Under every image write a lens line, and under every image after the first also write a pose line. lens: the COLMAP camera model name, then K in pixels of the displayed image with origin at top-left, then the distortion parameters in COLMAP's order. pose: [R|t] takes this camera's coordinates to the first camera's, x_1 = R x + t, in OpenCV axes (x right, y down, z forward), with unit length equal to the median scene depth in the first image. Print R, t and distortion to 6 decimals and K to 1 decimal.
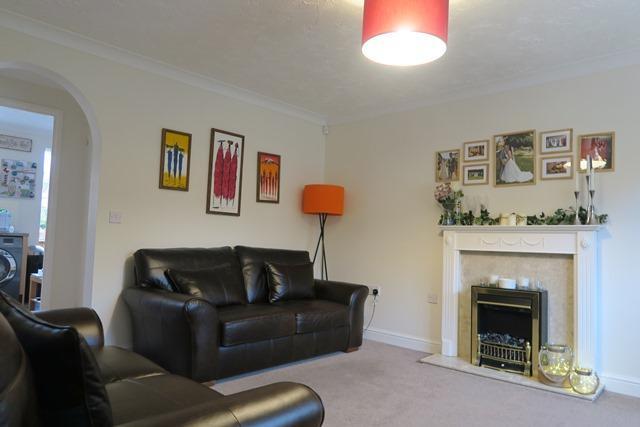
lens RADIAL K [[441.6, 0, 320.0], [0, 441.6, 213.5], [0, 0, 1]] dist [-0.001024, 0.001071]
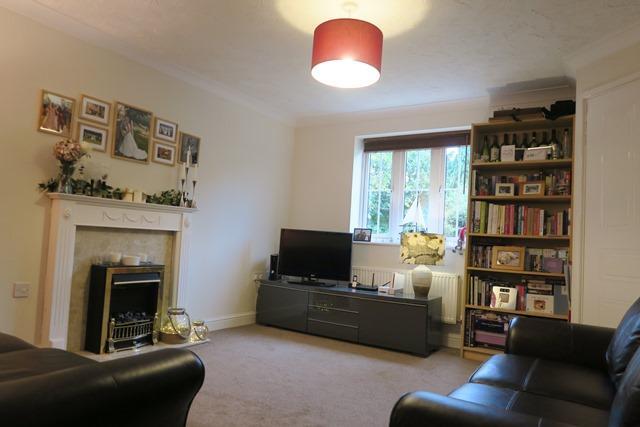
lens RADIAL K [[441.6, 0, 320.0], [0, 441.6, 213.5], [0, 0, 1]] dist [-0.001024, 0.001071]
pose [[-0.156344, 0.018326, 0.987533, -0.588886], [-0.128657, 0.990932, -0.038758, 0.036376], [-0.979288, -0.133112, -0.152568, 0.716375]]
